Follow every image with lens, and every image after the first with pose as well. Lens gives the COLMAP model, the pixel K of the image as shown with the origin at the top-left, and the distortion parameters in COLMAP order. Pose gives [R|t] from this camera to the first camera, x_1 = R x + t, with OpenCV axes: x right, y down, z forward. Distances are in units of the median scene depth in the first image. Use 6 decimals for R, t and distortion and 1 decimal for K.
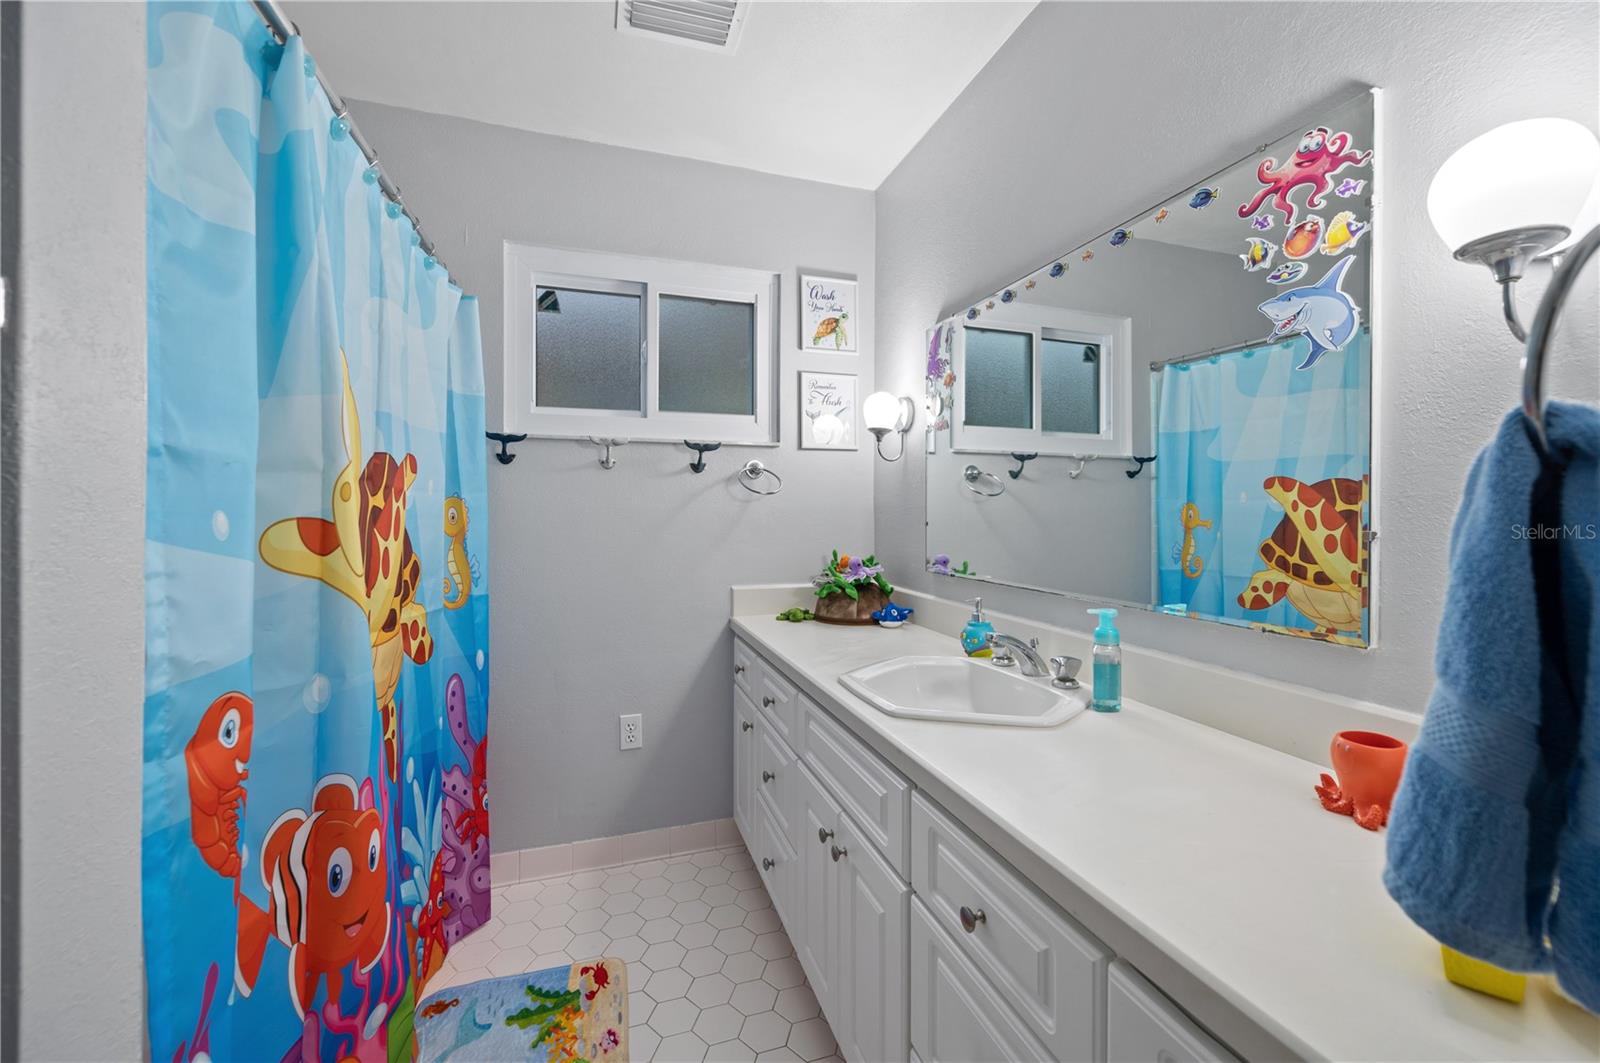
lens RADIAL K [[632.2, 0, 808.0], [0, 632.2, 508.4], [0, 0, 1]] dist [-0.000726, -0.000561]
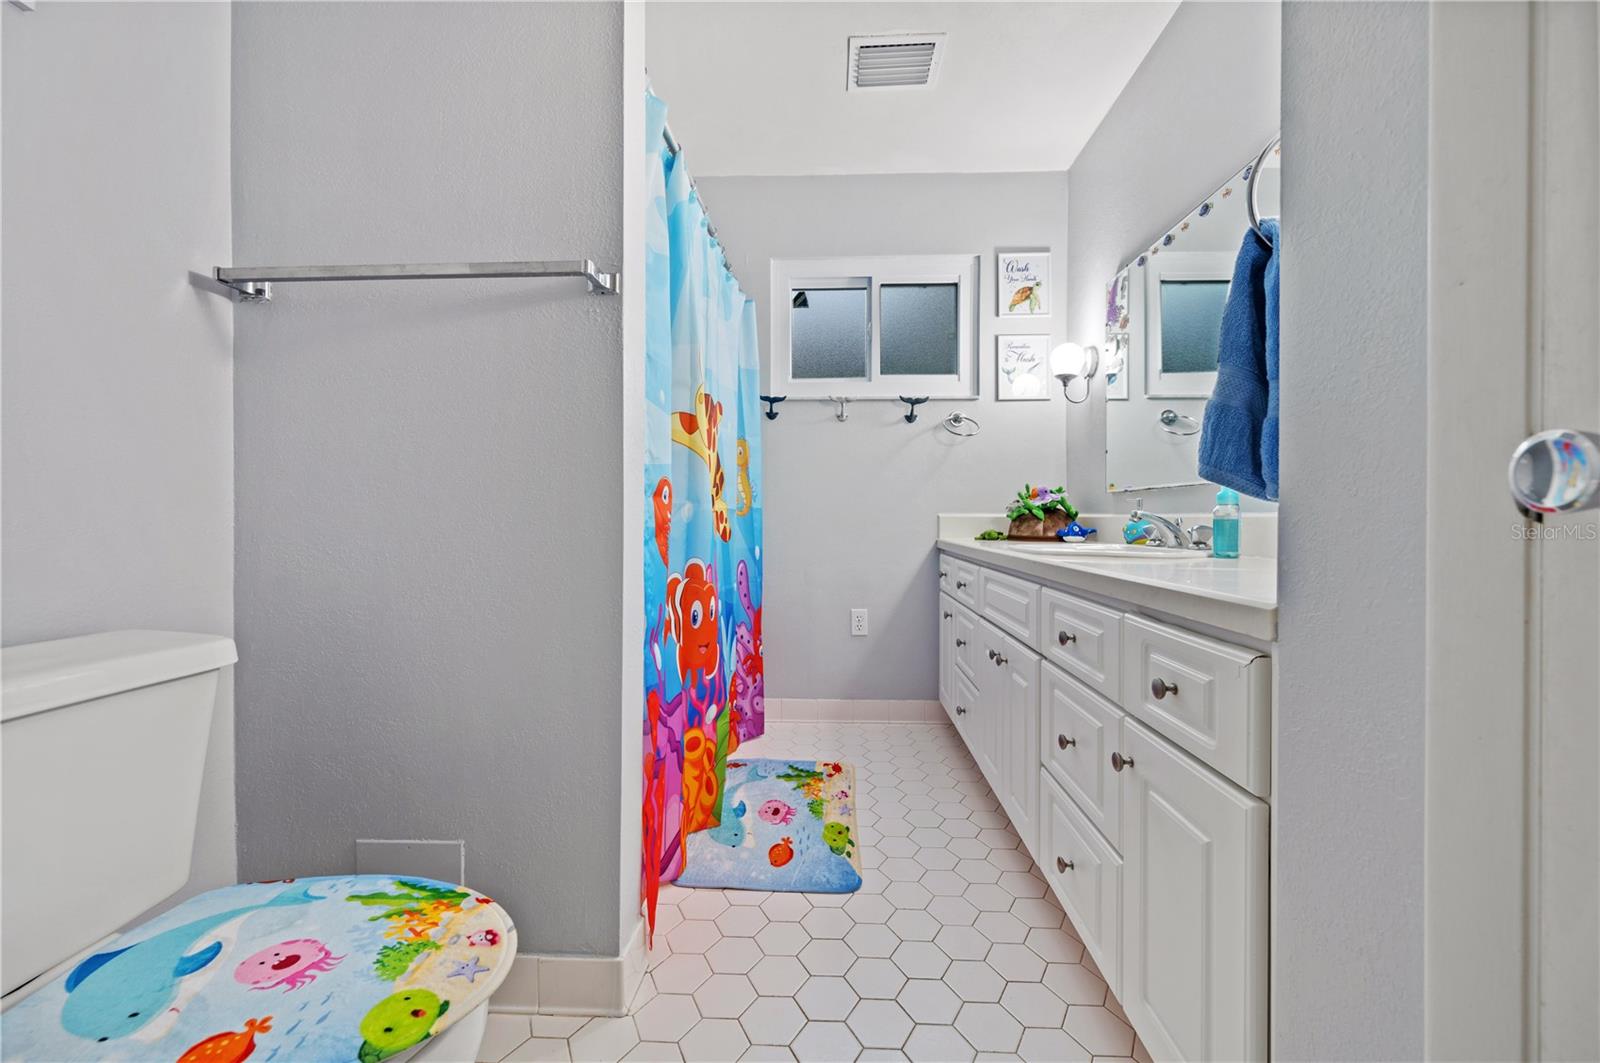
lens RADIAL K [[632.2, 0, 812.2], [0, 632.2, 521.3], [0, 0, 1]] dist [-0.000726, -0.000561]
pose [[0.936073, 0.000381, -0.351806, 0.088009], [0.000286, 0.999998, 0.001844, 0.143465], [0.351806, -0.001826, 0.936071, -0.256476]]
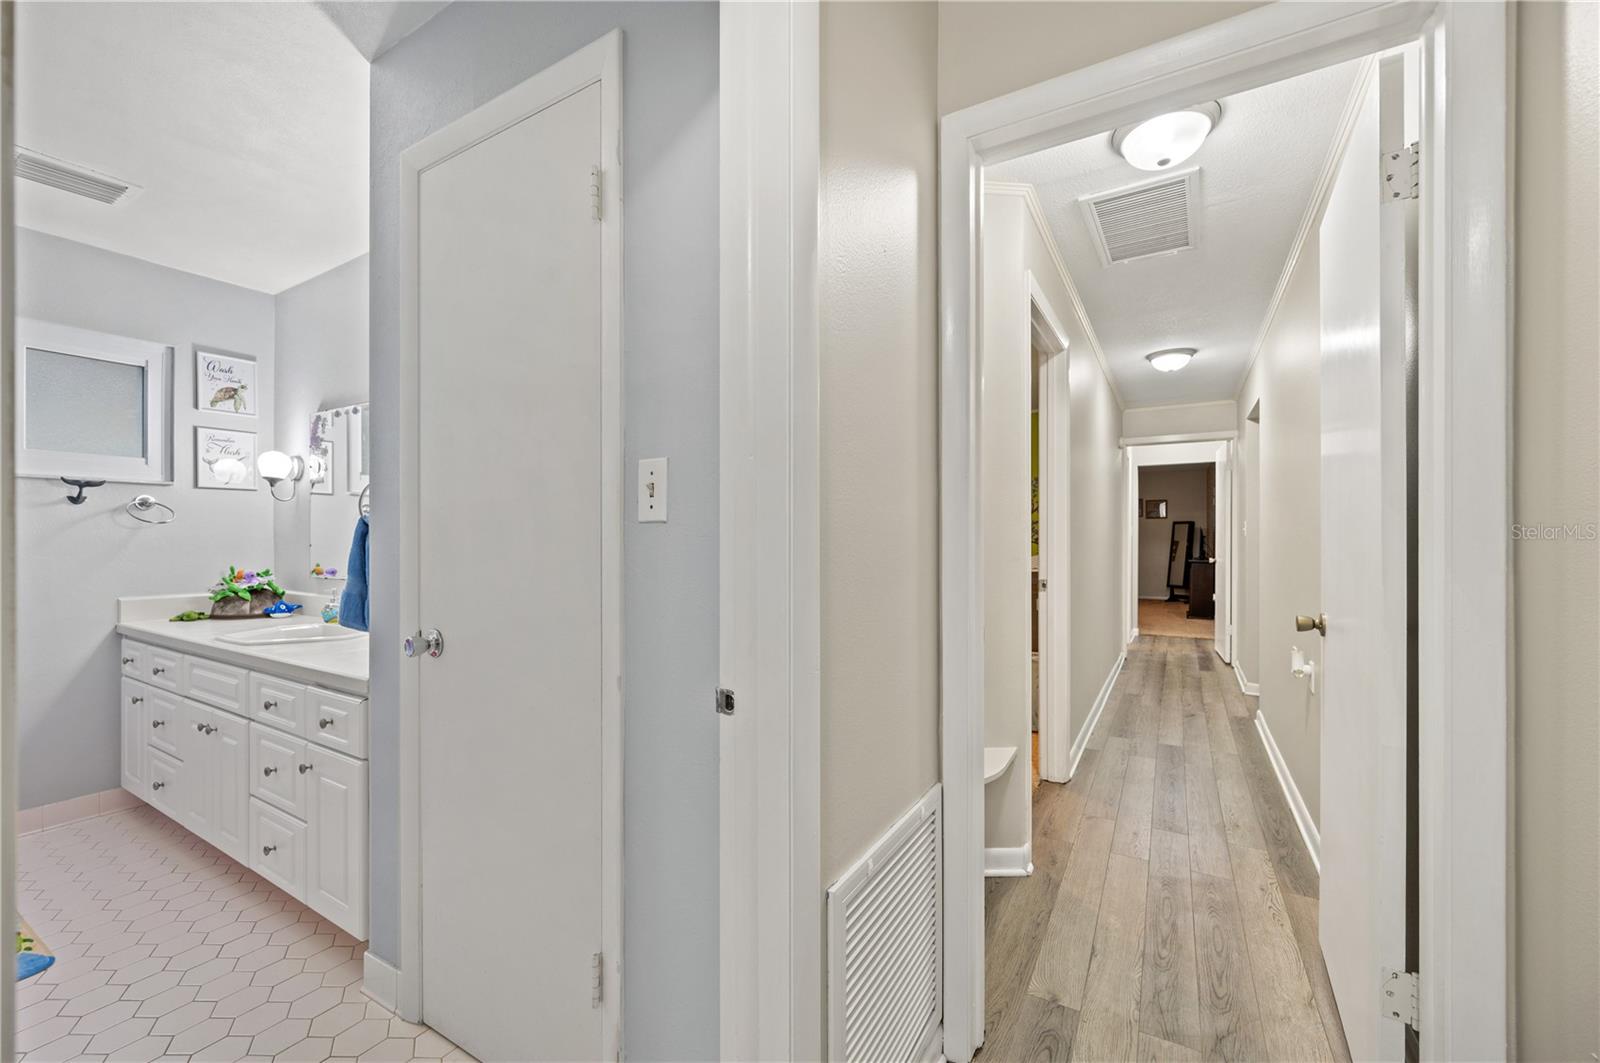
lens RADIAL K [[632.2, 0, 792.9], [0, 632.2, 540.9], [0, 0, 1]] dist [-0.000726, -0.000561]
pose [[0.762211, -0.001647, 0.647326, 0.087866], [0.002313, 0.999997, -0.000180, 0.017053], [-0.647324, 0.001634, 0.762213, -0.814943]]
